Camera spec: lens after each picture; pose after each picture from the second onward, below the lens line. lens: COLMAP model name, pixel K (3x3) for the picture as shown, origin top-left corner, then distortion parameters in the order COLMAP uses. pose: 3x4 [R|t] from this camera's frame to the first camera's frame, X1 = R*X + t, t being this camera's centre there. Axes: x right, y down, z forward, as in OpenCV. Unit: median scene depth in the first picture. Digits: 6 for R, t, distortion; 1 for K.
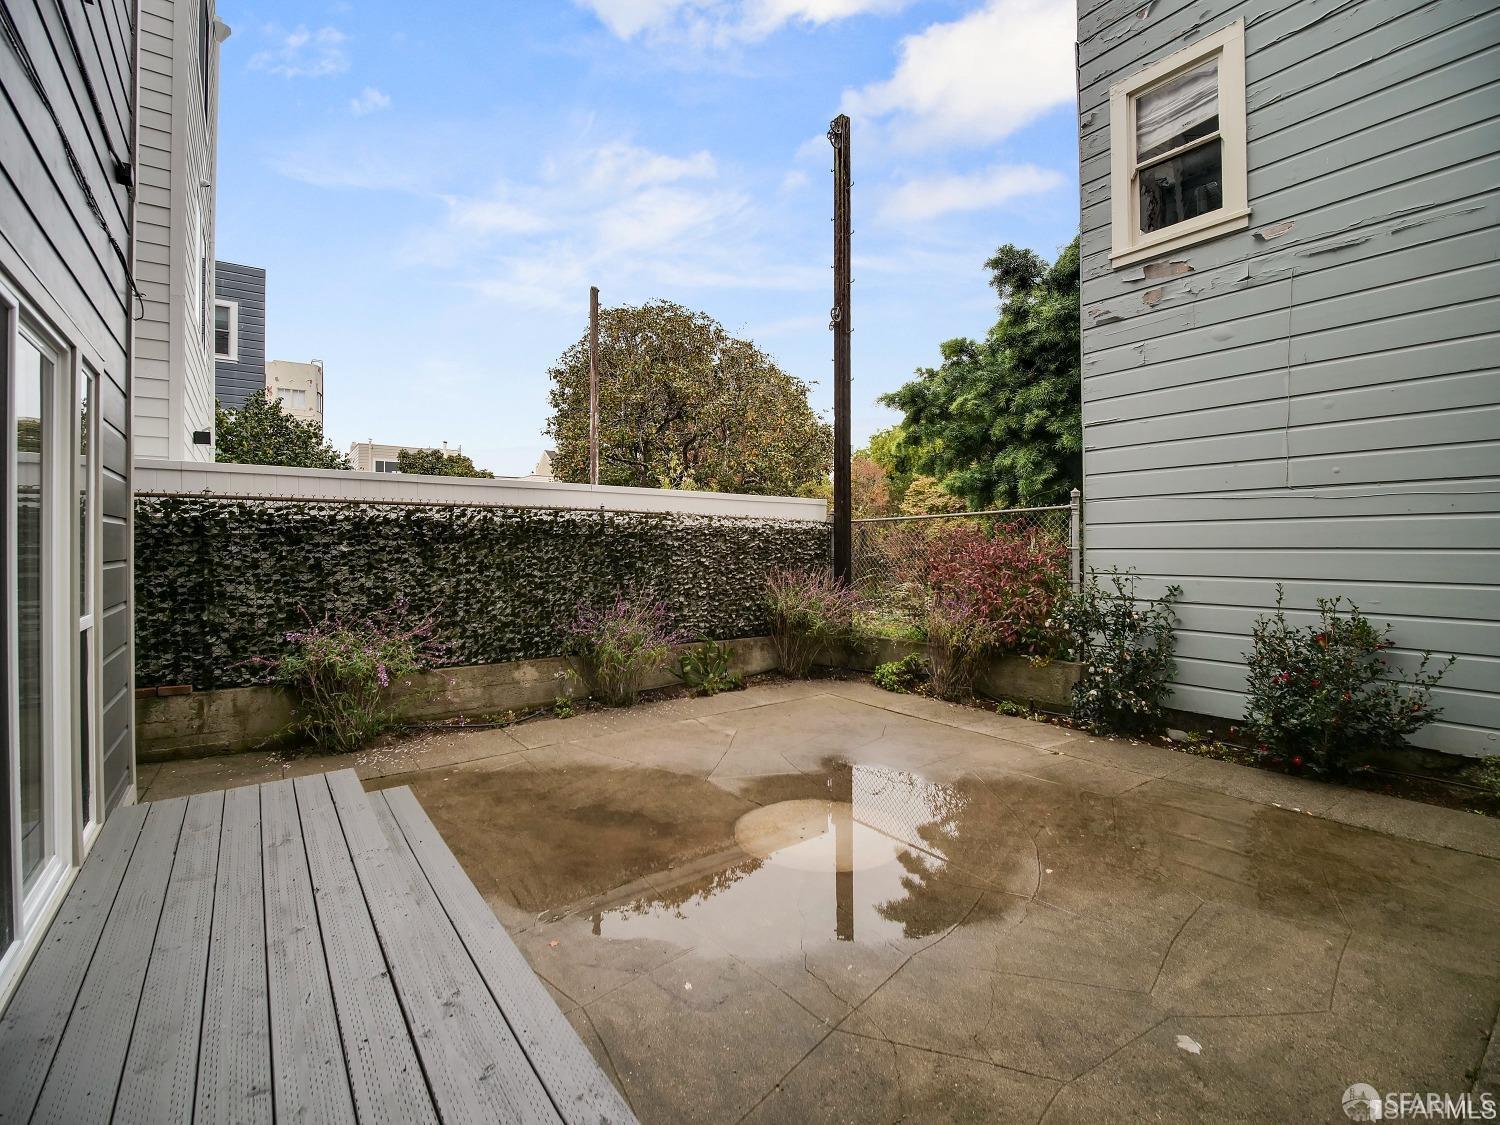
lens RADIAL K [[682.4, 0, 734.2], [0, 682.4, 531.7], [0, 0, 1]] dist [-0.015892, -0.000200]
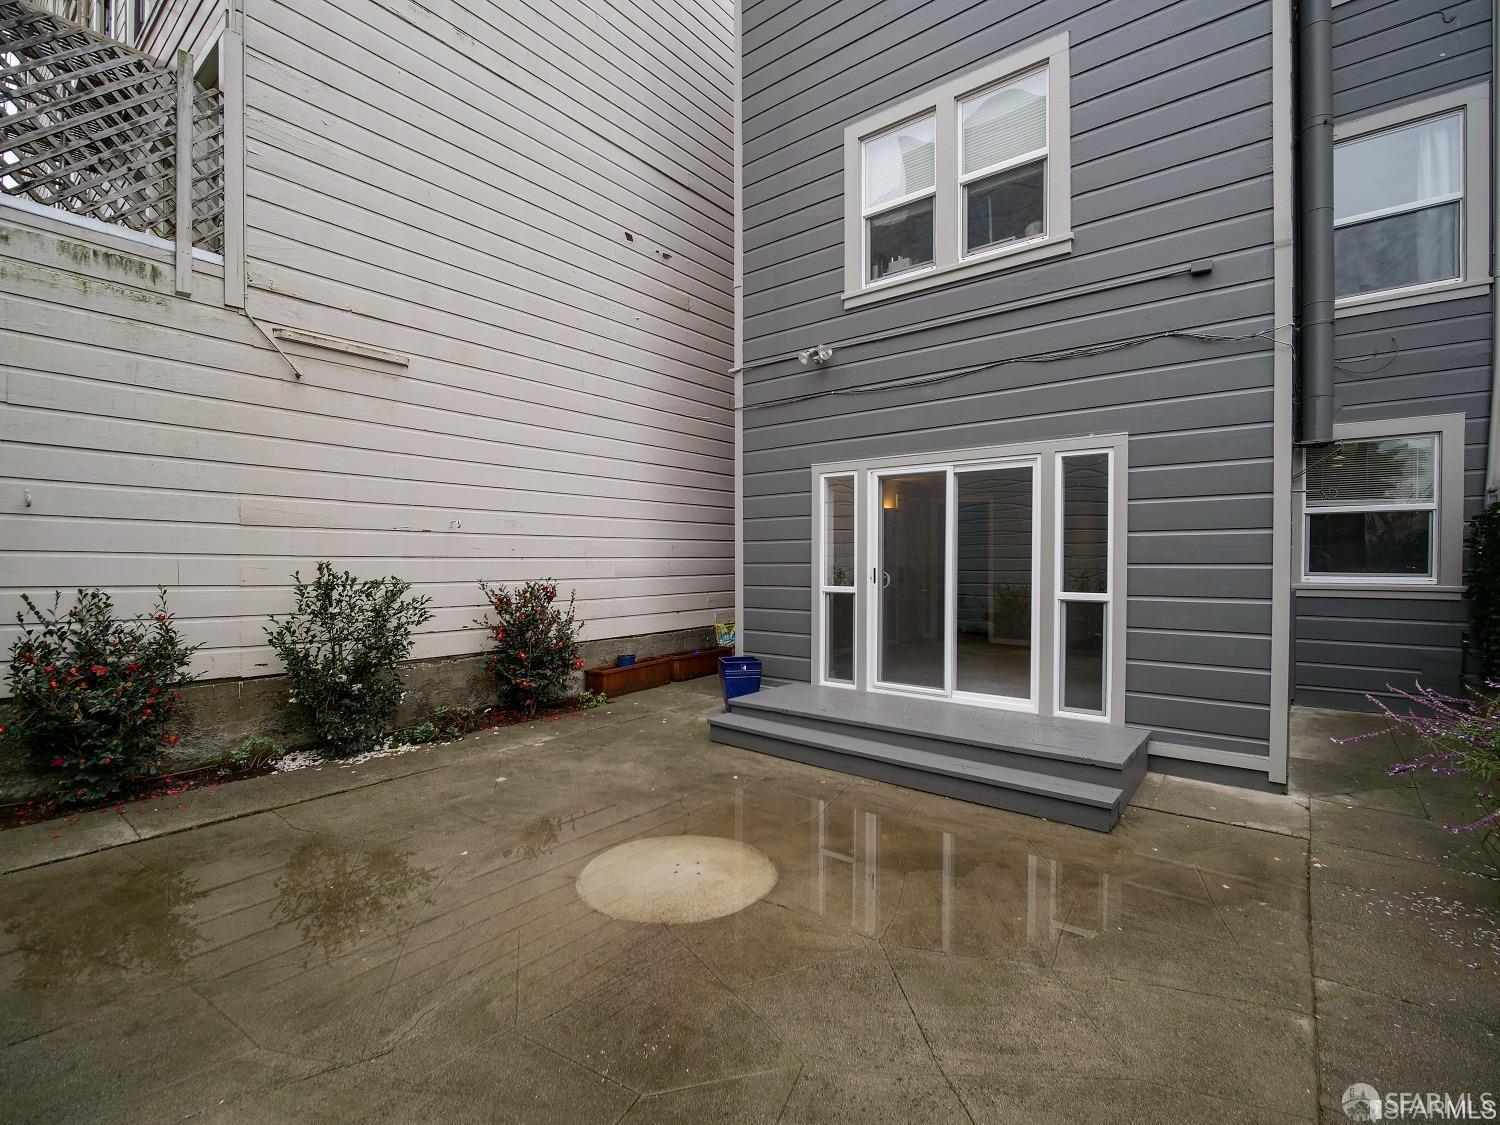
lens RADIAL K [[682.1, 0, 755.1], [0, 682.1, 558.4], [0, 0, 1]] dist [-0.013063, -0.000513]
pose [[-0.958160, 0.004621, -0.286196, 0.182980], [0.010438, 0.999769, -0.018801, 0.030010], [0.286043, -0.021001, -0.957987, 1.215894]]
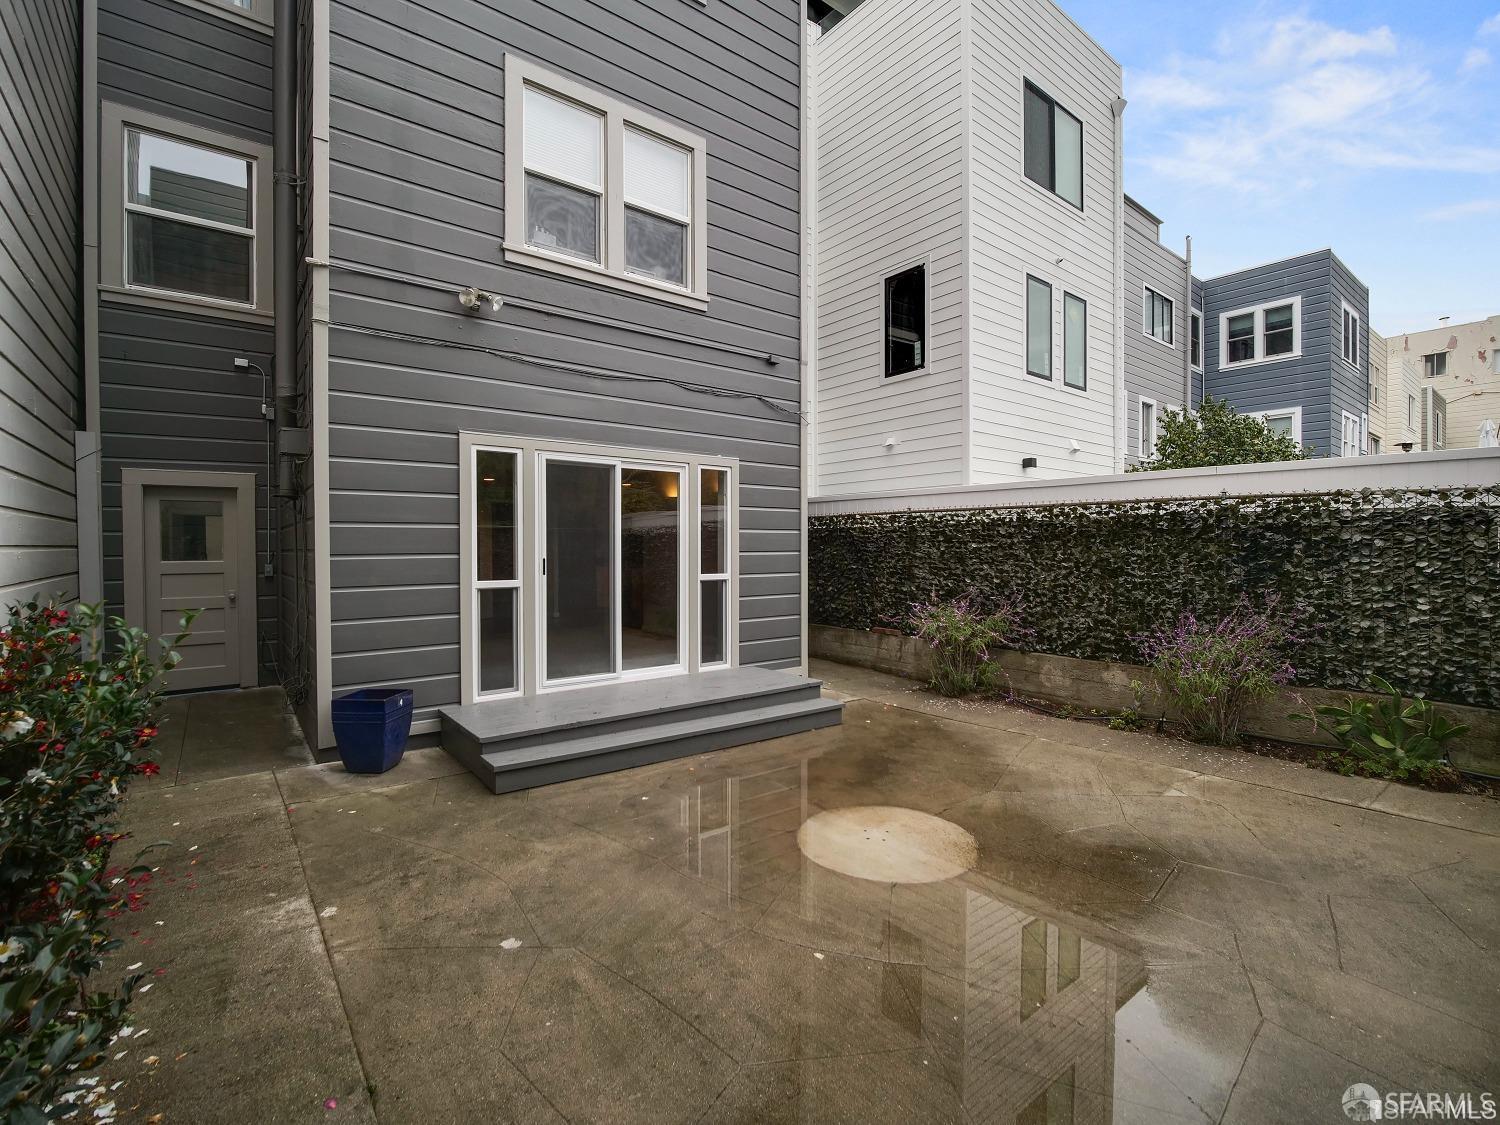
lens RADIAL K [[682.9, 0, 745.2], [0, 682.9, 544.6], [0, 0, 1]] dist [-0.014724, -0.000686]
pose [[0.039706, -0.001768, -0.999210, 0.692459], [0.022061, 0.999756, -0.000892, 0.014687], [0.998968, -0.022008, 0.039735, 0.497978]]
